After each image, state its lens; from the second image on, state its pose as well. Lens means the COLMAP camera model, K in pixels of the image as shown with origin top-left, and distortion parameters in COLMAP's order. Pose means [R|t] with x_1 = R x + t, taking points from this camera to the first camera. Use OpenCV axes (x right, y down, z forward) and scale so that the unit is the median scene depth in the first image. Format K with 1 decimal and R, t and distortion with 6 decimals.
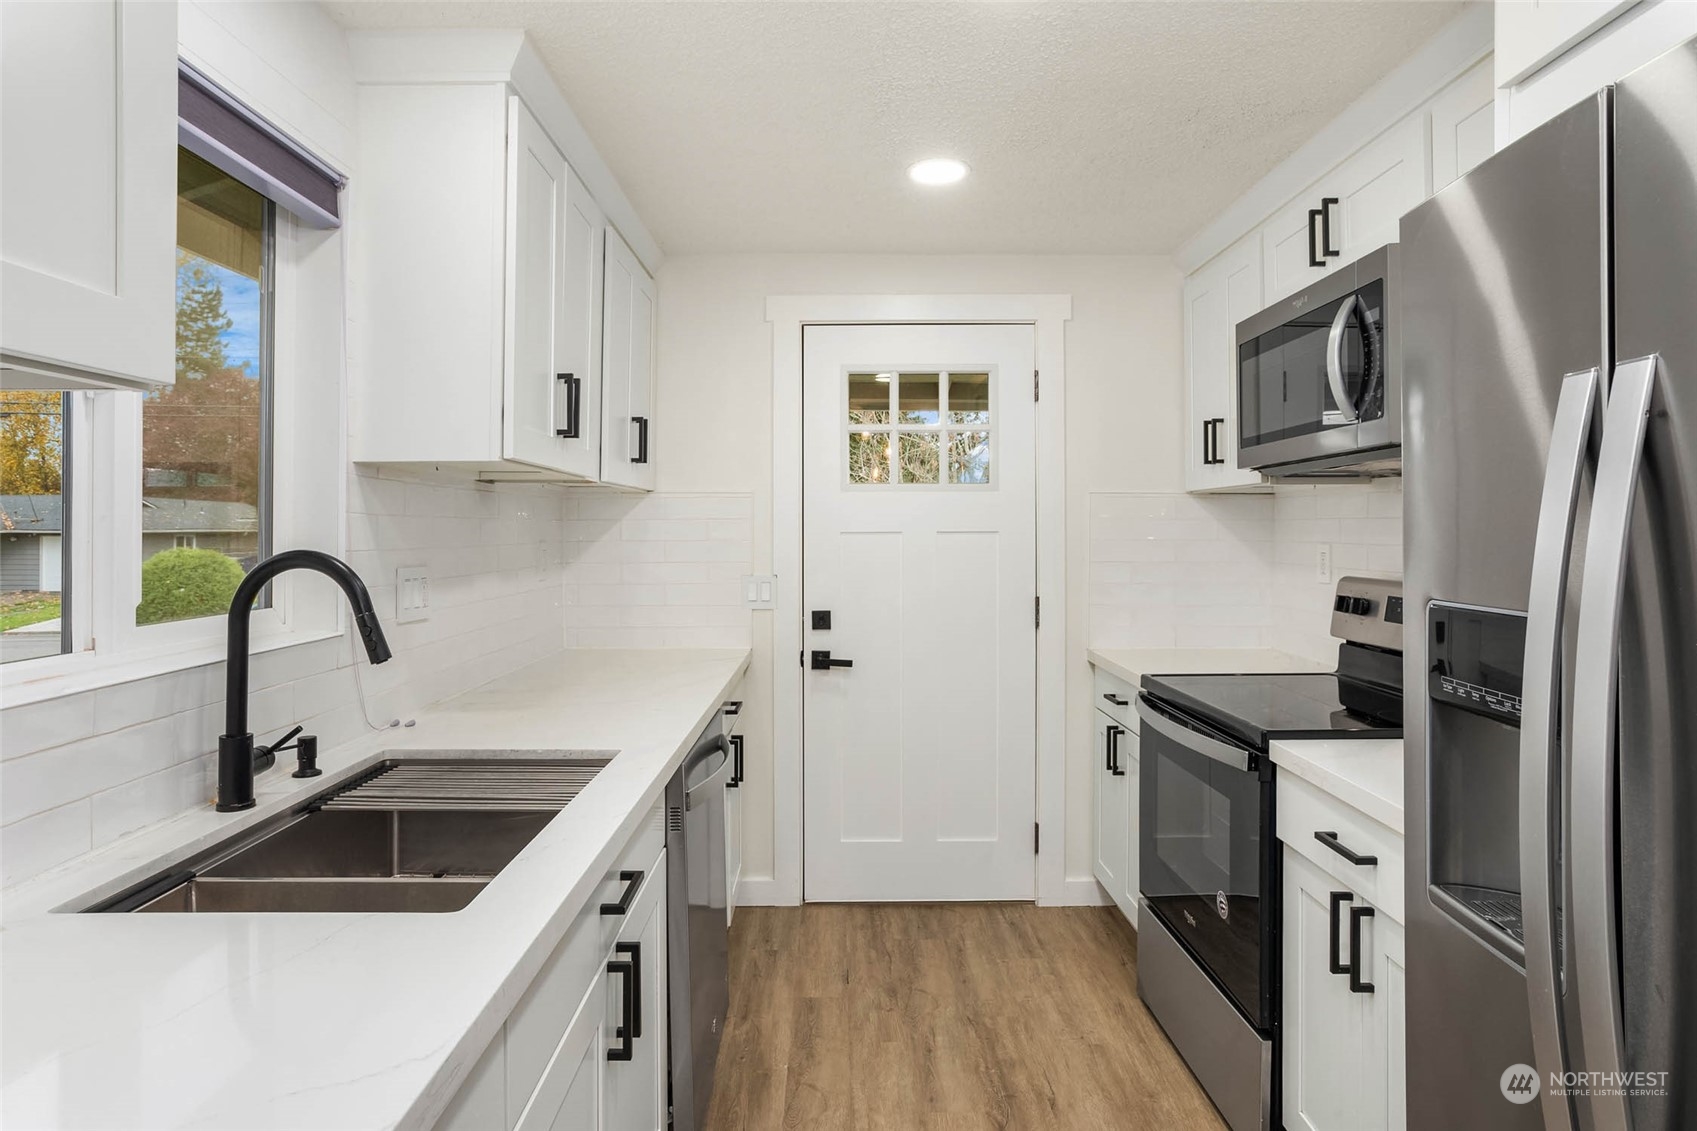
lens RADIAL K [[960.6, 0, 854.1], [0, 960.6, 530.6], [0, 0, 1]] dist [-0.021348, 0.000679]
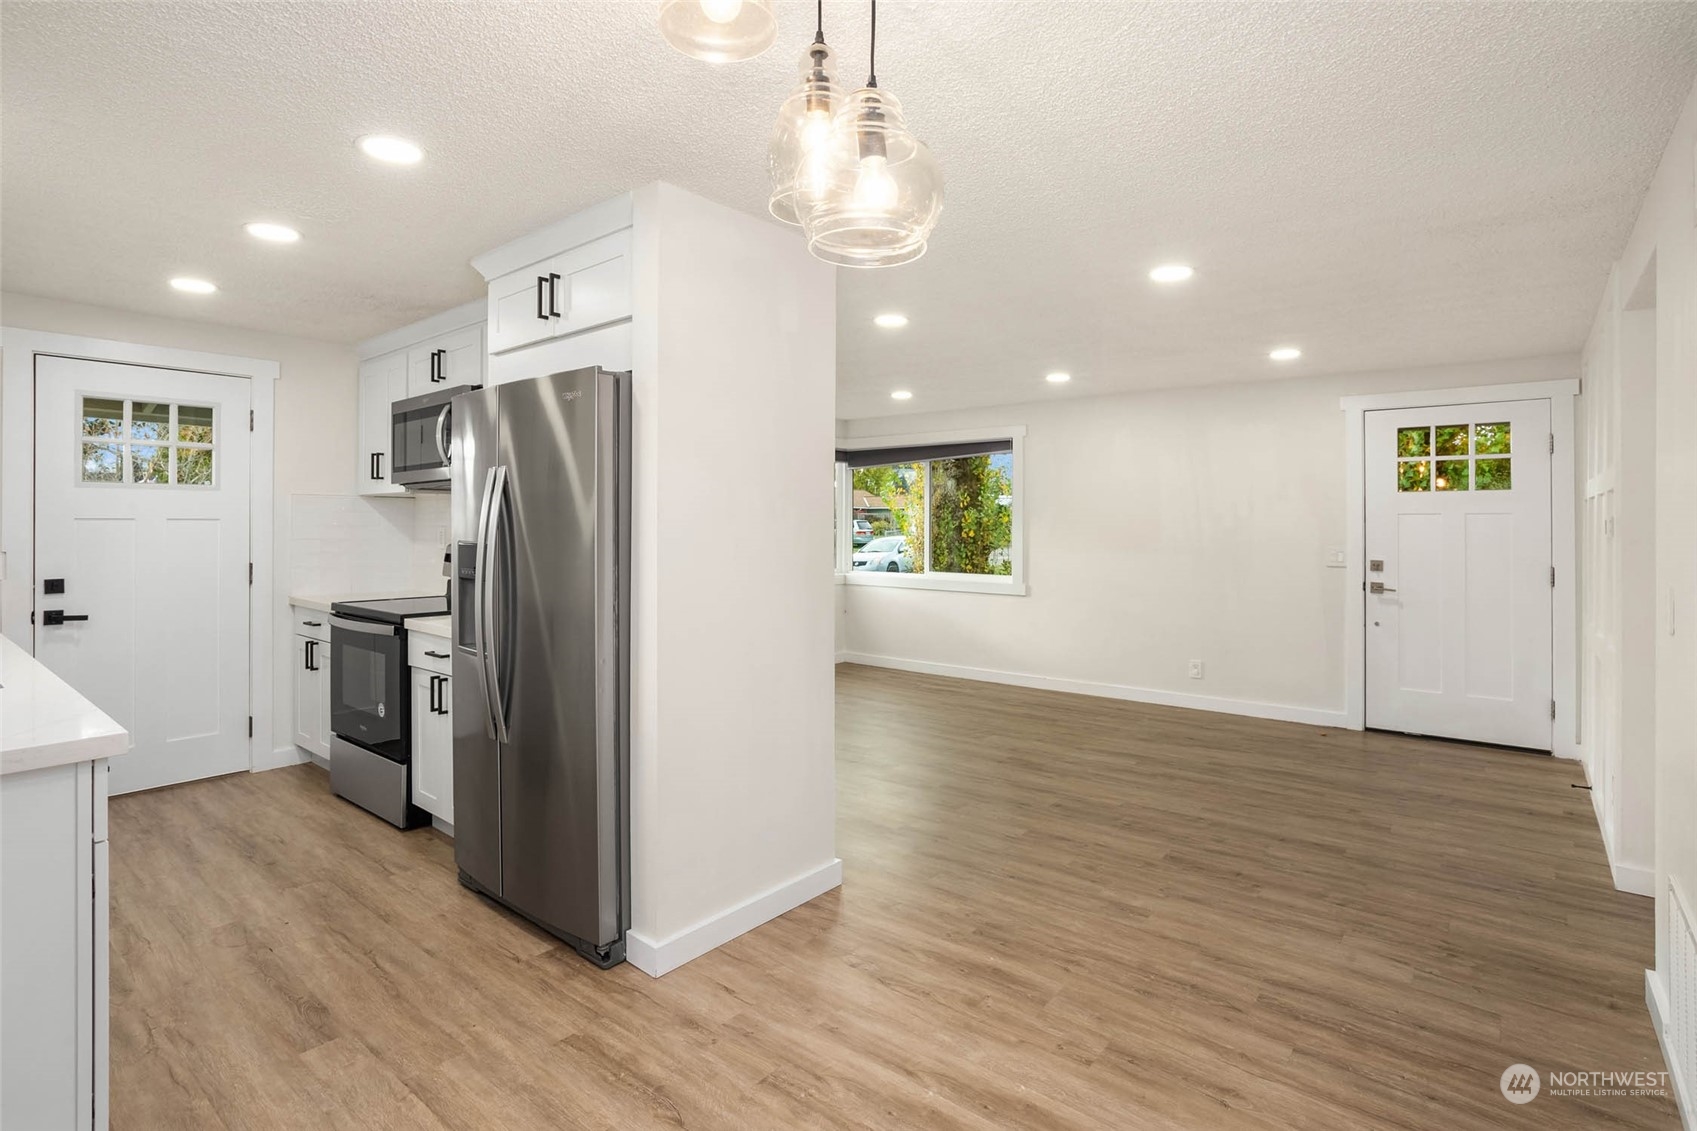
lens RADIAL K [[844.0, 0, 840.7], [0, 844.0, 523.0], [0, 0, 1]] dist [-0.052206, 0.024153]
pose [[0.648024, 0.005831, 0.761598, -0.236069], [-0.004712, 0.999982, -0.003647, 0.009259], [-0.761606, -0.001225, 0.648040, -0.638440]]
